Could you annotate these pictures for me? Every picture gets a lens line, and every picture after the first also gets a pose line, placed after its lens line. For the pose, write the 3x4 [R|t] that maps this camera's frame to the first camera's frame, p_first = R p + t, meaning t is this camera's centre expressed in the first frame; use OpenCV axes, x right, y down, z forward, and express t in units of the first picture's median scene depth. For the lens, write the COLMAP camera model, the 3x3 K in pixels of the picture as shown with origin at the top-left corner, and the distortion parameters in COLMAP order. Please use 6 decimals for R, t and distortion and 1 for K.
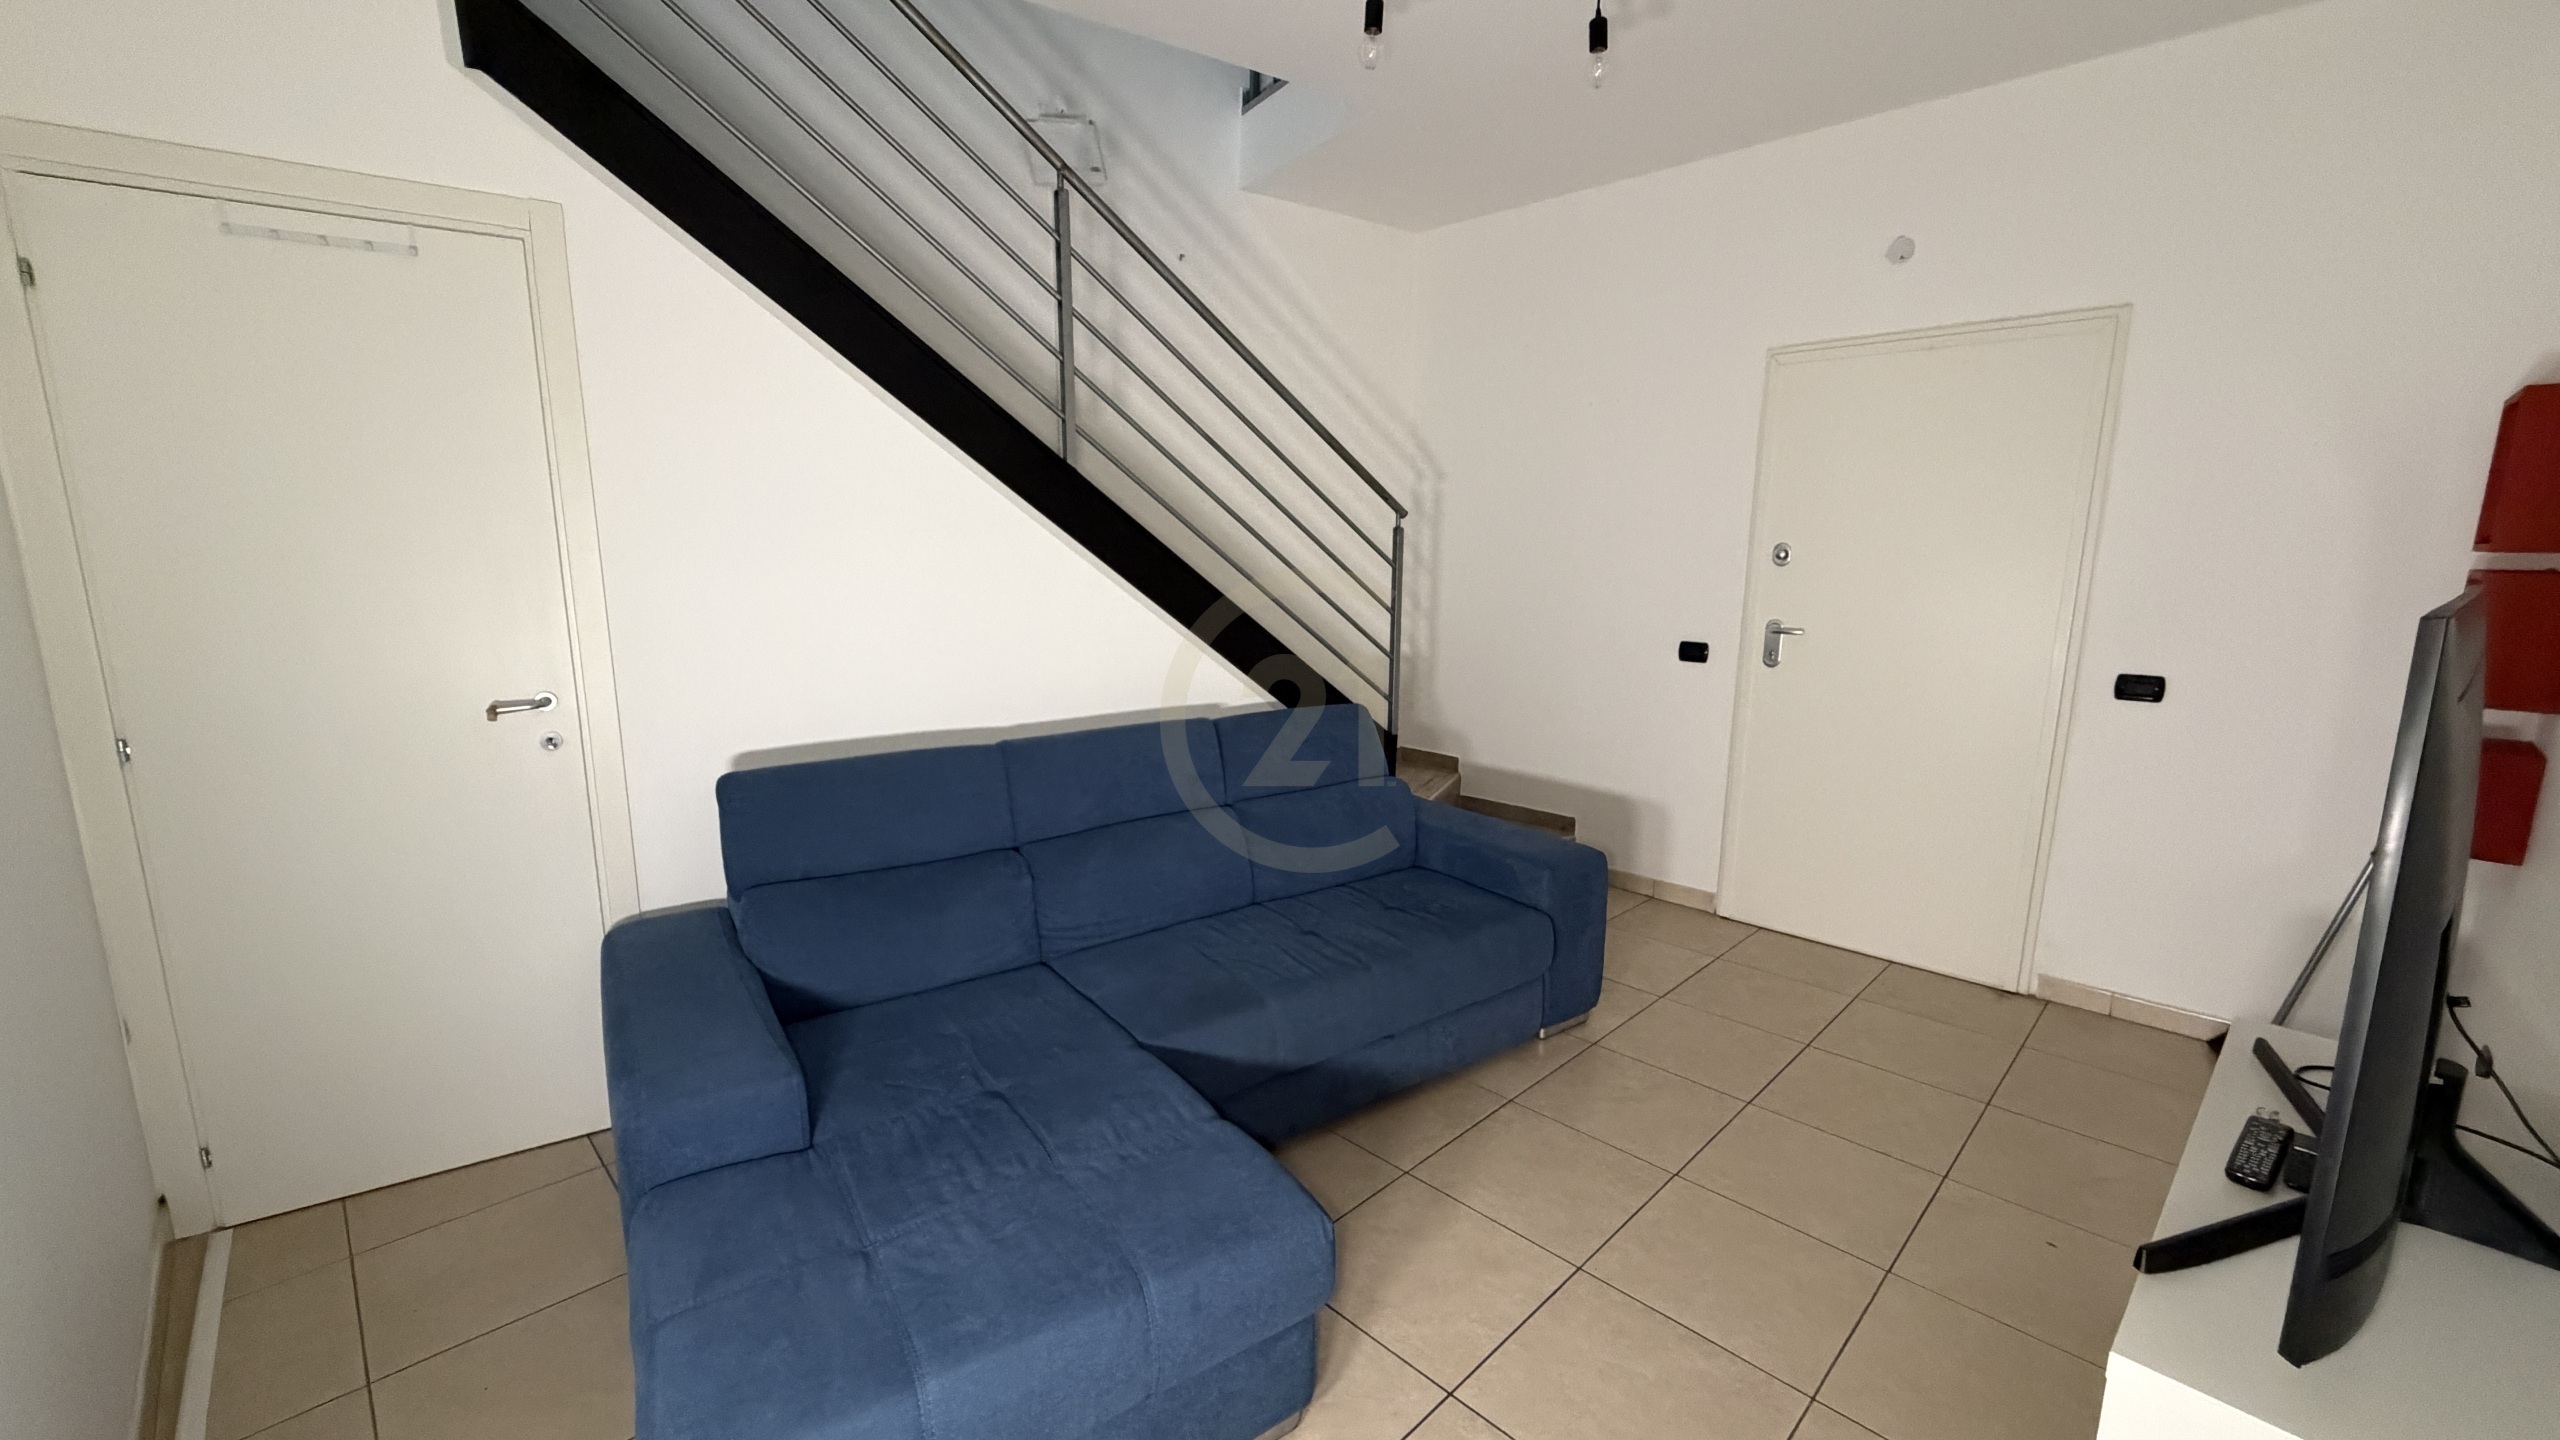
lens RADIAL K [[1018.1, 0, 1283.3], [0, 1018.1, 721.1], [0, 0, 1]] dist [0.000453, 0.000086]
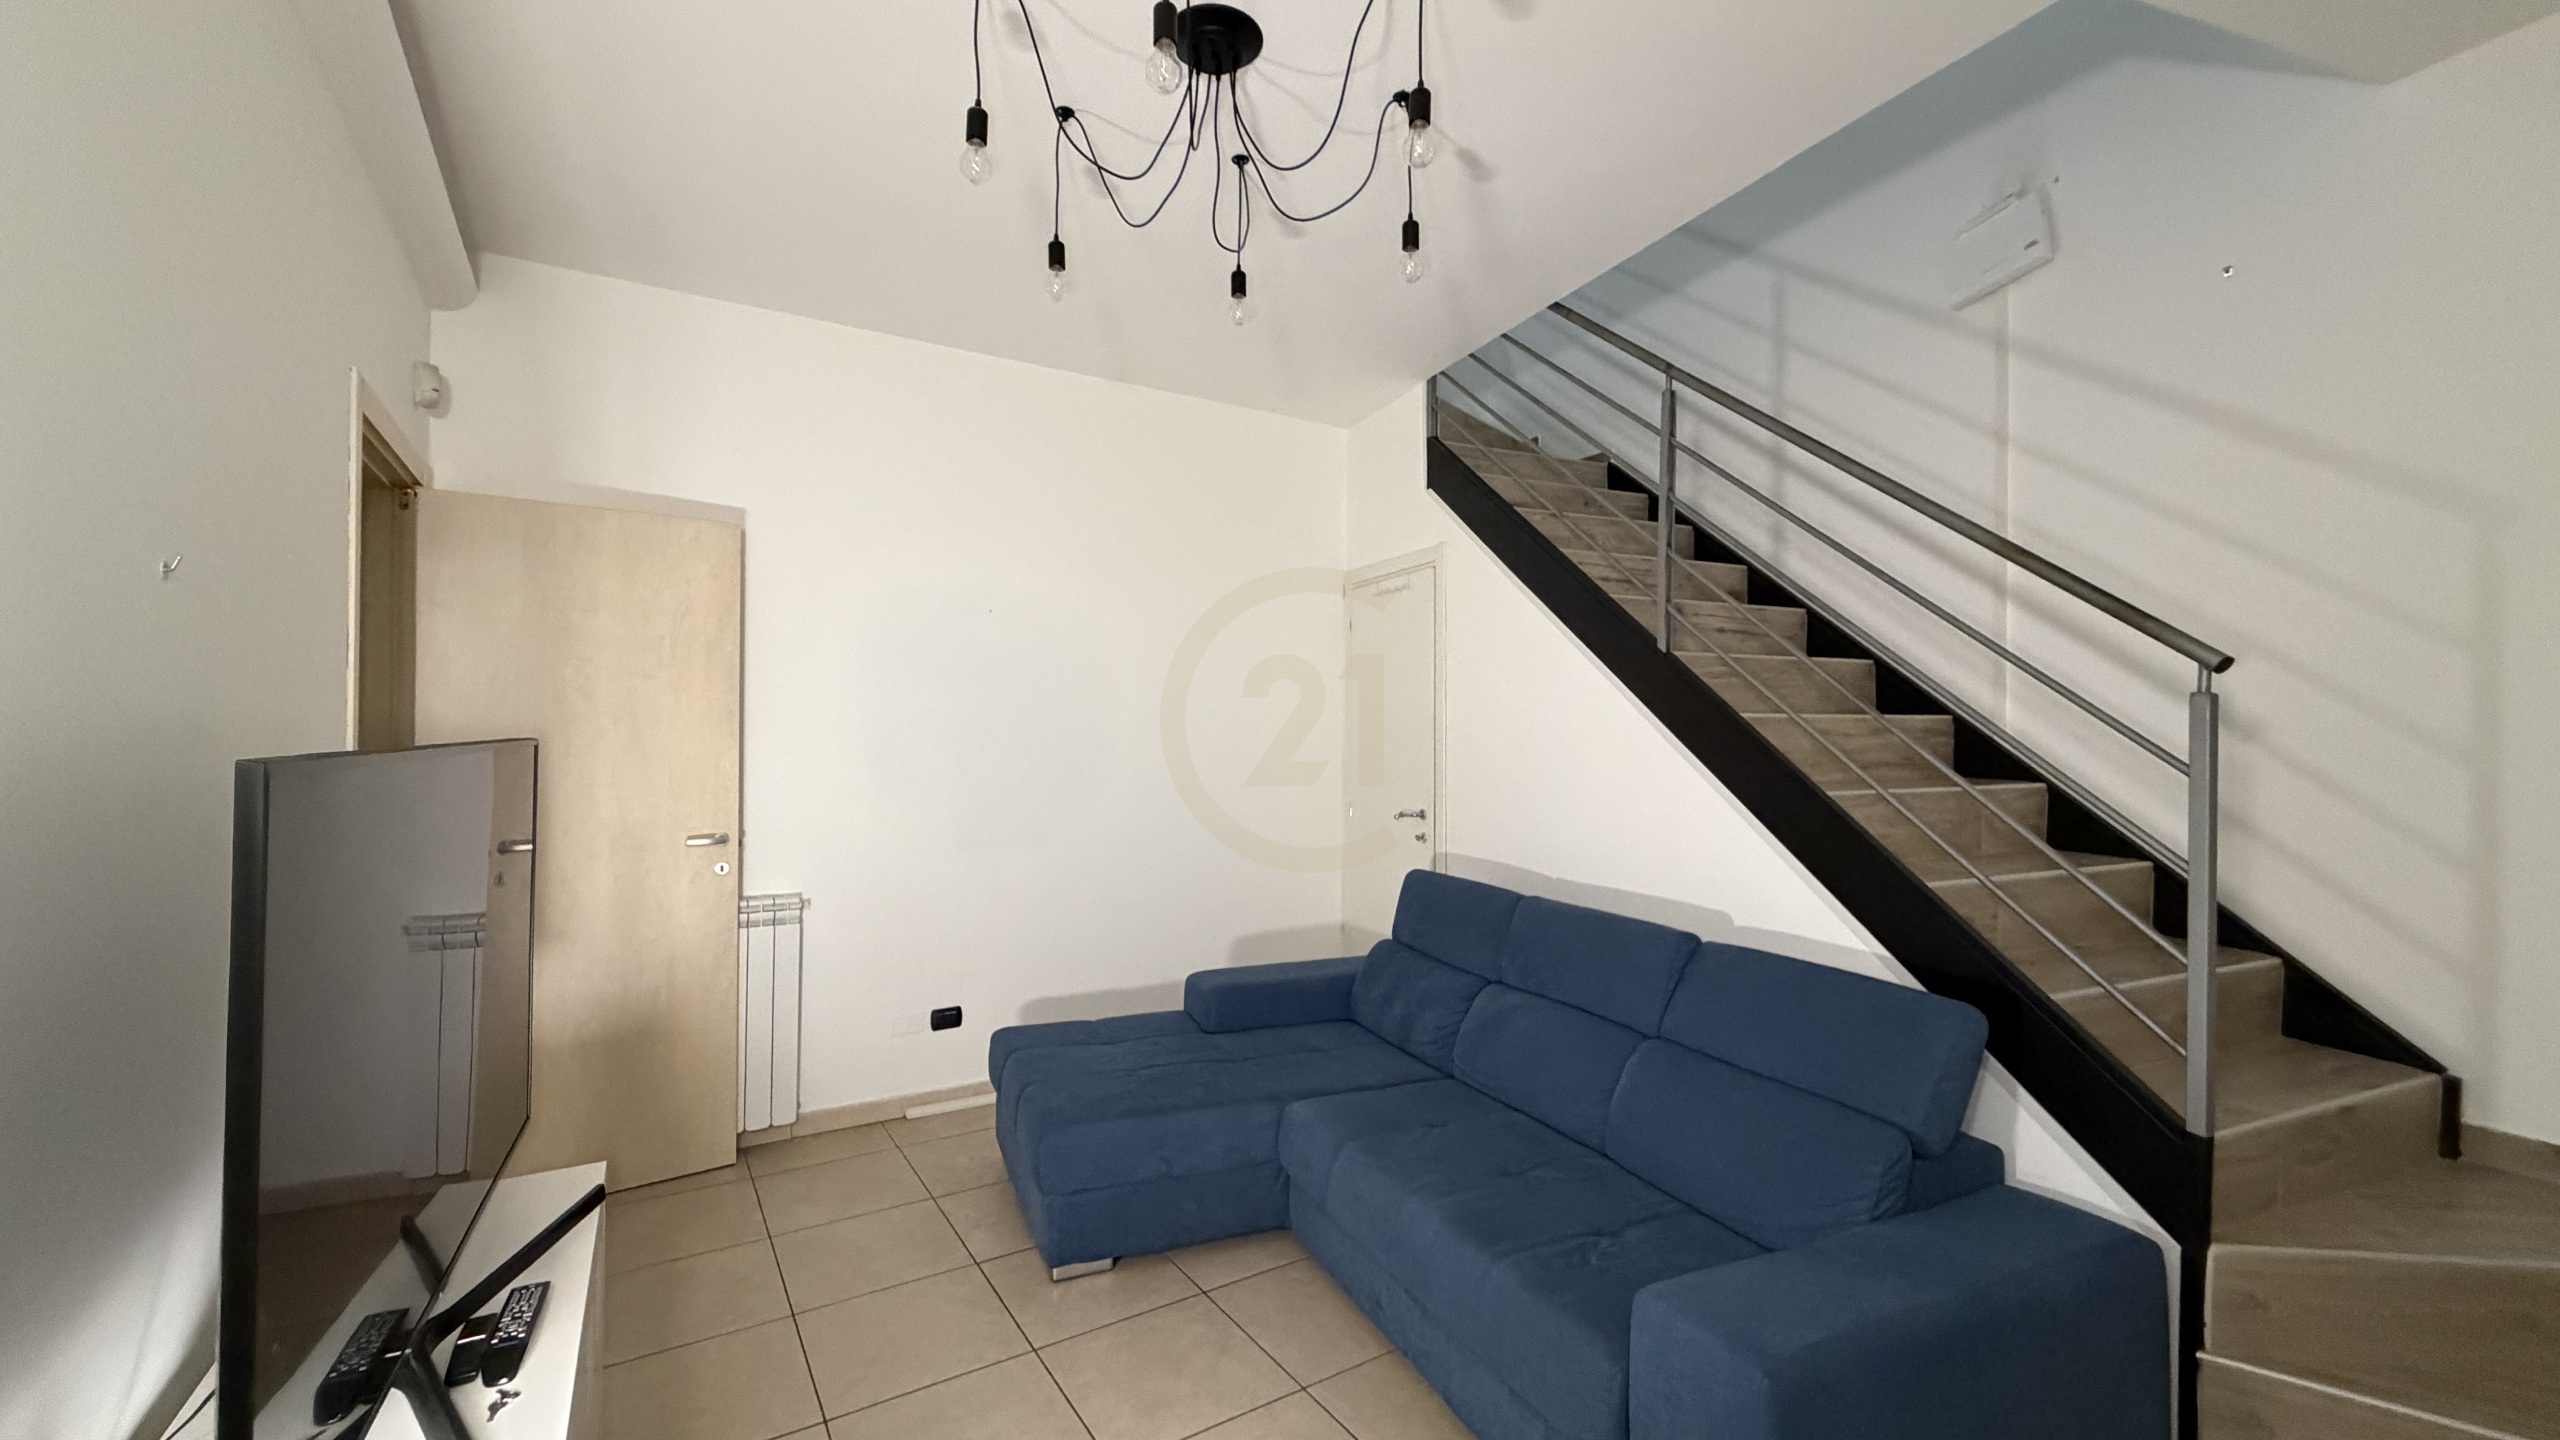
lens RADIAL K [[1018.1, 0, 1283.3], [0, 1018.1, 721.1], [0, 0, 1]] dist [0.000453, 0.000086]
pose [[-0.204909, -0.006227, -0.978761, 0.899482], [-0.169037, 0.985179, 0.029121, -0.158273], [0.964074, 0.171414, -0.202924, 0.916828]]
